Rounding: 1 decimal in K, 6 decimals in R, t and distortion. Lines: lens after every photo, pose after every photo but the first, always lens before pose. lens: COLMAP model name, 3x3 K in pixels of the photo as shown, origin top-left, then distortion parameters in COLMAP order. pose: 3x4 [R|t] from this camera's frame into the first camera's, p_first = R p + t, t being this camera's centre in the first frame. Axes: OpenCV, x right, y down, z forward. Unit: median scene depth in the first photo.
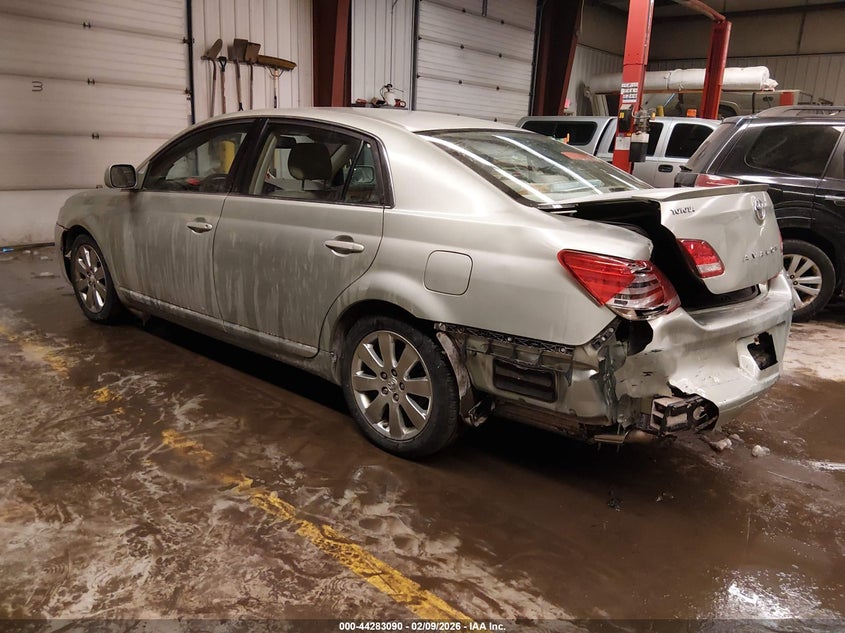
lens RADIAL K [[650.0, 0, 420.5], [0, 650.0, 316.9], [0, 0, 1]] dist [0.002728, -0.015444]
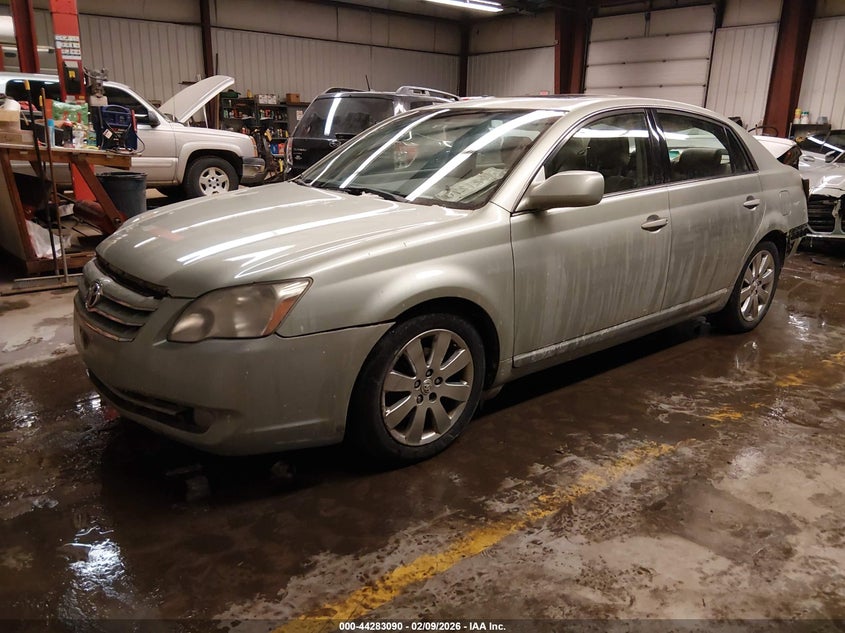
lens RADIAL K [[650.0, 0, 428.9], [0, 650.0, 313.4], [0, 0, 1]] dist [0.002728, -0.015444]
pose [[0.167303, -0.313277, 0.934809, -1.309456], [0.245985, 0.931450, 0.268127, -0.350485], [-0.954726, 0.185090, 0.232896, 1.101377]]
